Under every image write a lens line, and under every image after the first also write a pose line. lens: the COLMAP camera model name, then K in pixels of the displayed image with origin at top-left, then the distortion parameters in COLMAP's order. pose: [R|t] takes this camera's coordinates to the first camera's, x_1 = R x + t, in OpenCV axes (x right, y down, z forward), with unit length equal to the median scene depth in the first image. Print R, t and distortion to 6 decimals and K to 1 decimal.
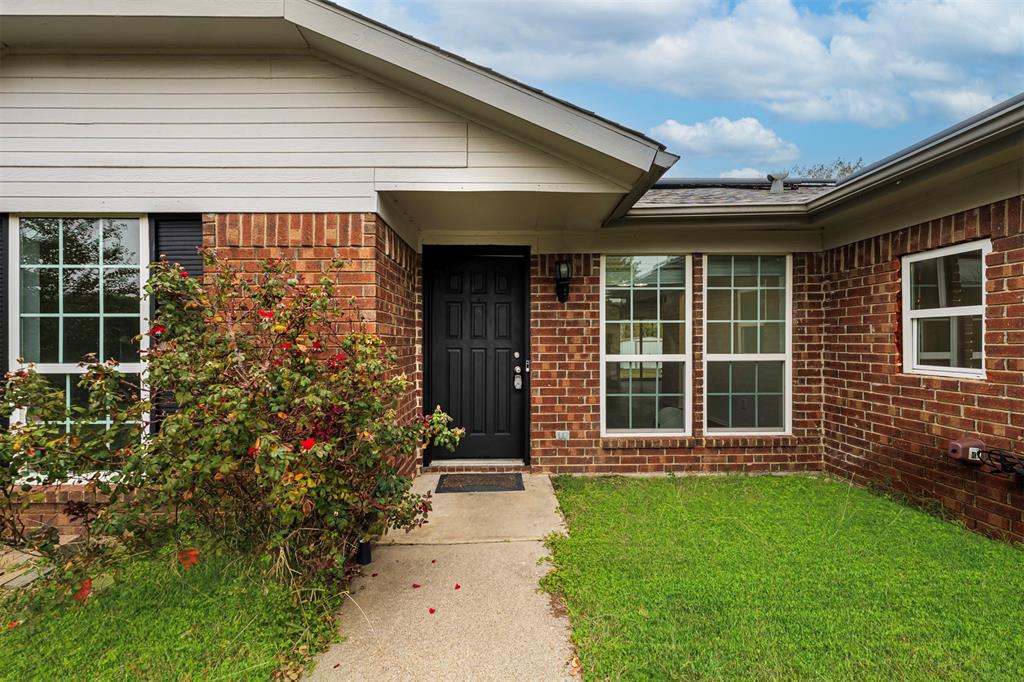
lens RADIAL K [[426.0, 0, 512.0], [0, 426.0, 341.0], [0, 0, 1]] dist [0.009091, -0.000044]
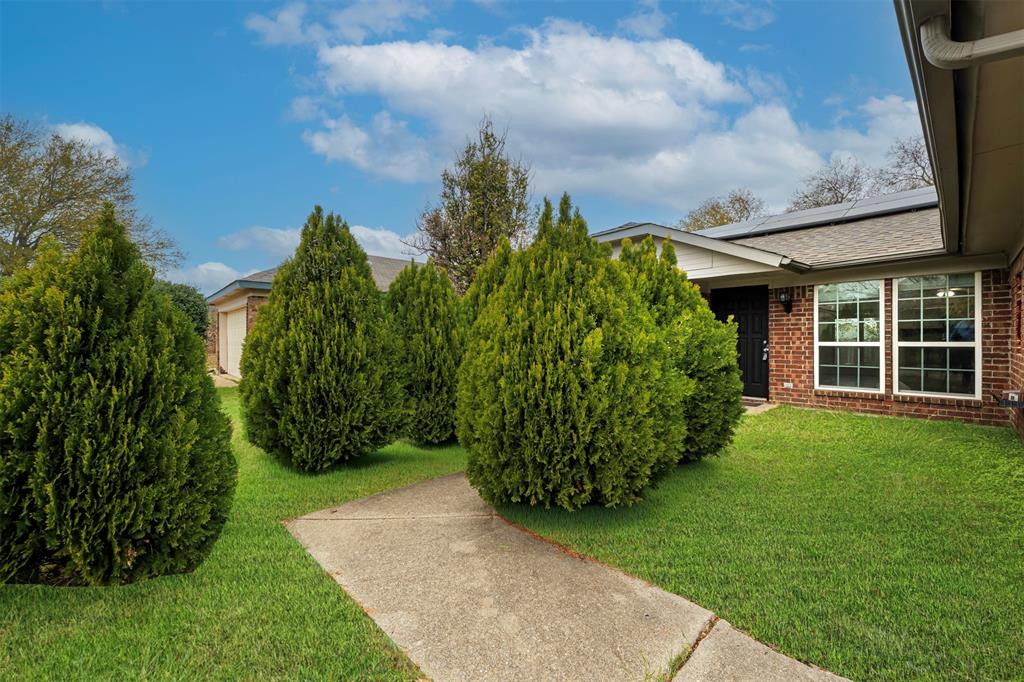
lens RADIAL K [[426.0, 0, 512.0], [0, 426.0, 341.0], [0, 0, 1]] dist [0.009091, -0.000044]
pose [[0.658561, 0.003053, -0.752521, 0.714891], [-0.001805, 0.999995, 0.002477, 0.026400], [0.752525, -0.000273, 0.658564, -1.101904]]
